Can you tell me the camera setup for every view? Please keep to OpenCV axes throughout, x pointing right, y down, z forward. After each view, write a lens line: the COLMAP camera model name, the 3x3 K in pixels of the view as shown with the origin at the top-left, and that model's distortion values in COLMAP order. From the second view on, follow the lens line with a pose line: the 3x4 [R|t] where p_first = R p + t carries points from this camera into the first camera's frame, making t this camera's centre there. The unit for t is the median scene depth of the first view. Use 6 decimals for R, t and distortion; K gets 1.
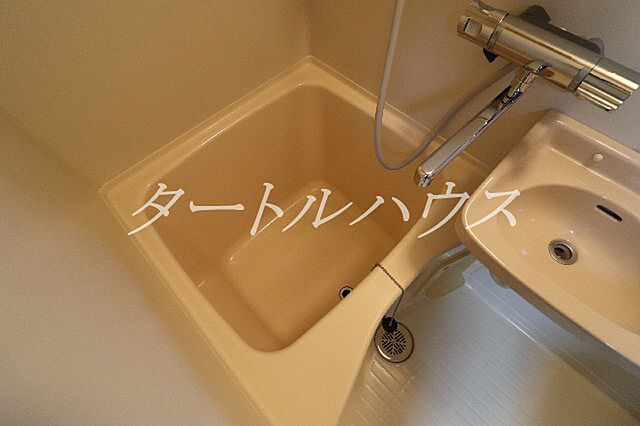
lens RADIAL K [[306.6, 0, 324.1], [0, 306.6, 210.5], [0, 0, 1]] dist [-0.012864, -0.000472]
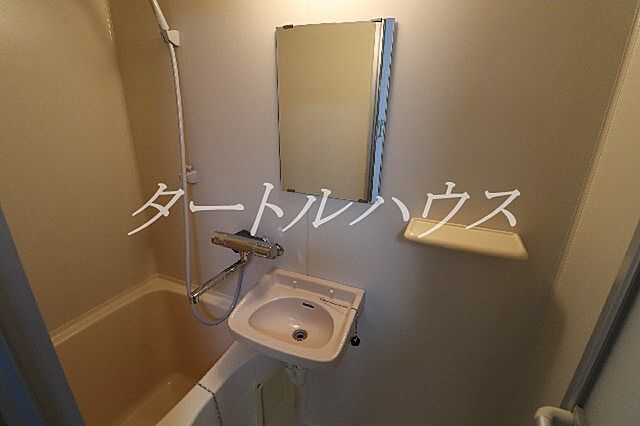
lens RADIAL K [[306.6, 0, 324.7], [0, 306.6, 206.8], [0, 0, 1]] dist [-0.012864, -0.000472]
pose [[0.923193, -0.113114, 0.367316, 0.295124], [0.321960, 0.749548, -0.578376, 0.571391], [-0.209899, 0.652213, 0.728396, -0.730800]]
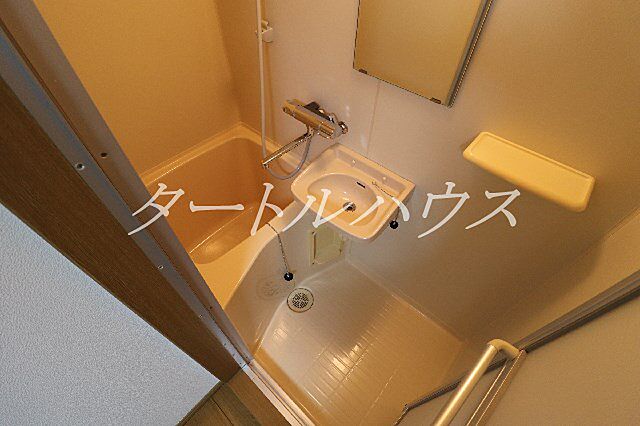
lens RADIAL K [[306.6, 0, 323.6], [0, 306.6, 213.8], [0, 0, 1]] dist [-0.012864, -0.000472]
pose [[0.996468, -0.052910, 0.065203, 0.403045], [0.062205, 0.986735, -0.149947, 0.422326], [-0.056405, 0.153474, 0.986542, -0.929749]]
